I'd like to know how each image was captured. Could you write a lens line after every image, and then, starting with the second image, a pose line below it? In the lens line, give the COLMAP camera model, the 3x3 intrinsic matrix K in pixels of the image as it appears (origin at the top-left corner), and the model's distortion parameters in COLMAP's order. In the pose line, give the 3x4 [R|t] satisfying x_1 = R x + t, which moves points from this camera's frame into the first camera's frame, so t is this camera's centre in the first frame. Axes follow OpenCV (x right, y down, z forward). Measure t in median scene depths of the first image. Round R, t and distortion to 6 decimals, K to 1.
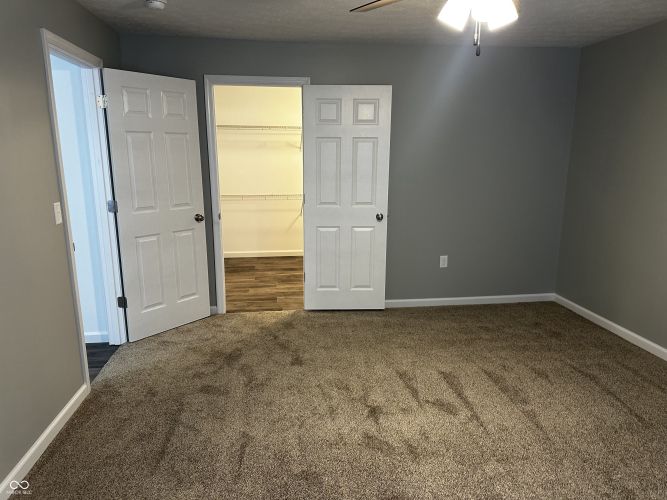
lens RADIAL K [[465.2, 0, 330.8], [0, 465.2, 248.1], [0, 0, 1]] dist [0.122887, -0.177329]
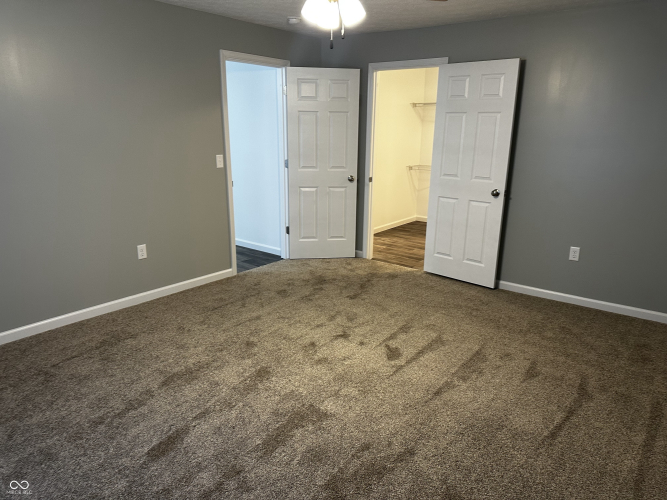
lens RADIAL K [[462.8, 0, 340.2], [0, 462.8, 250.3], [0, 0, 1]] dist [0.062526, -0.066083]
pose [[0.708419, 0.187241, -0.680502, 0.612535], [-0.154135, 0.981938, 0.109723, -0.006672], [0.688756, 0.027159, 0.724485, 0.070972]]
